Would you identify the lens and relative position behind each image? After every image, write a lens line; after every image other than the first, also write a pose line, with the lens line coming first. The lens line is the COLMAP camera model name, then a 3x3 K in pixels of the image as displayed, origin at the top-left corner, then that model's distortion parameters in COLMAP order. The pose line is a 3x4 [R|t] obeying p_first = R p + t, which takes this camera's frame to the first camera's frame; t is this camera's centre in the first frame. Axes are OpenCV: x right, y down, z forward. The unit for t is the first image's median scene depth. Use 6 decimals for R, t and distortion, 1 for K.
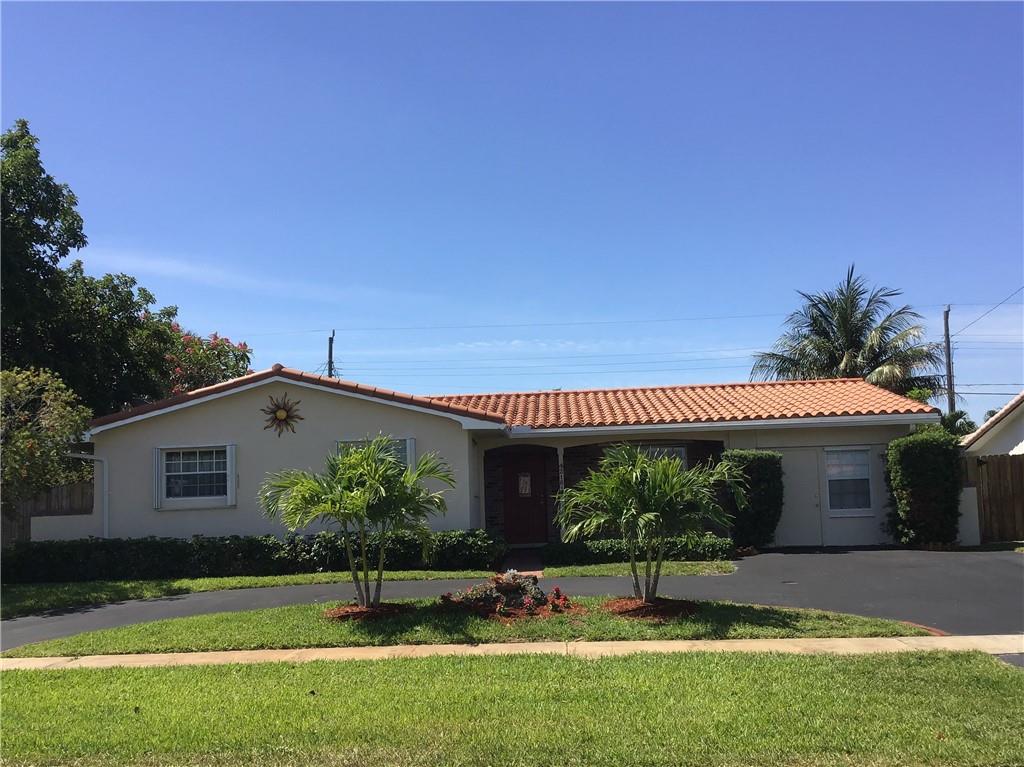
lens RADIAL K [[941.2, 0, 513.9], [0, 941.2, 423.5], [0, 0, 1]] dist [0.006653, -0.003849]
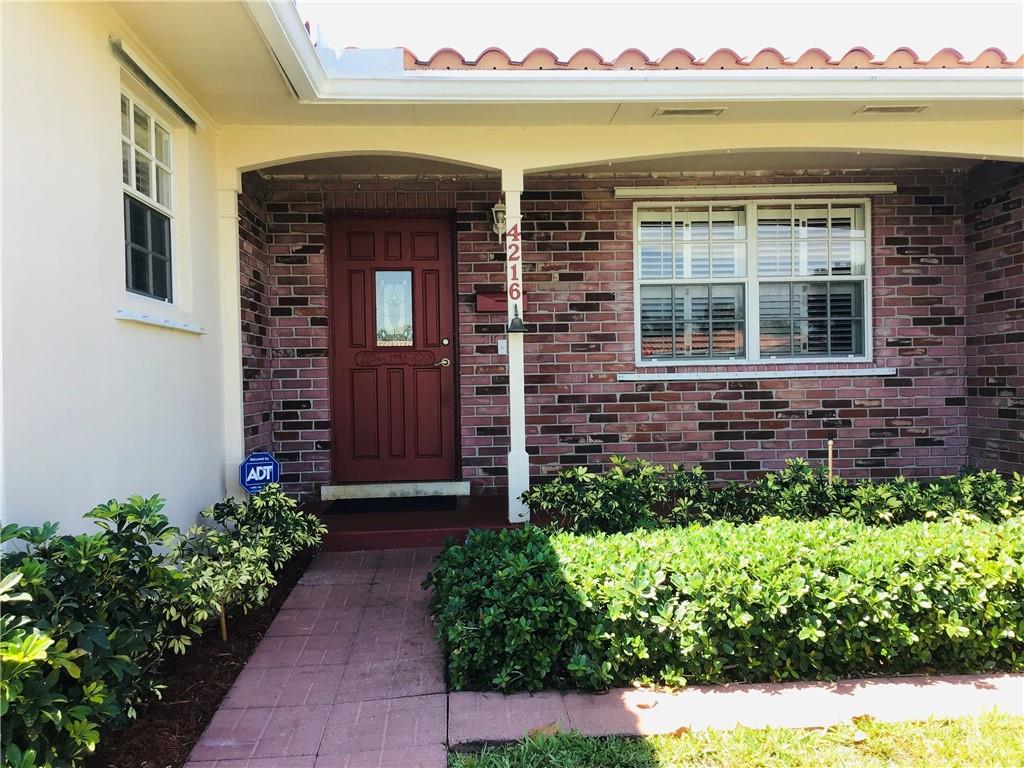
lens RADIAL K [[924.1, 0, 509.5], [0, 924.1, 378.0], [0, 0, 1]] dist [0.131801, -0.252534]
pose [[0.994845, 0.011178, 0.100786, 0.022018], [-0.020156, 0.995872, 0.088499, 0.068475], [-0.099381, -0.090075, 0.990964, 0.760347]]
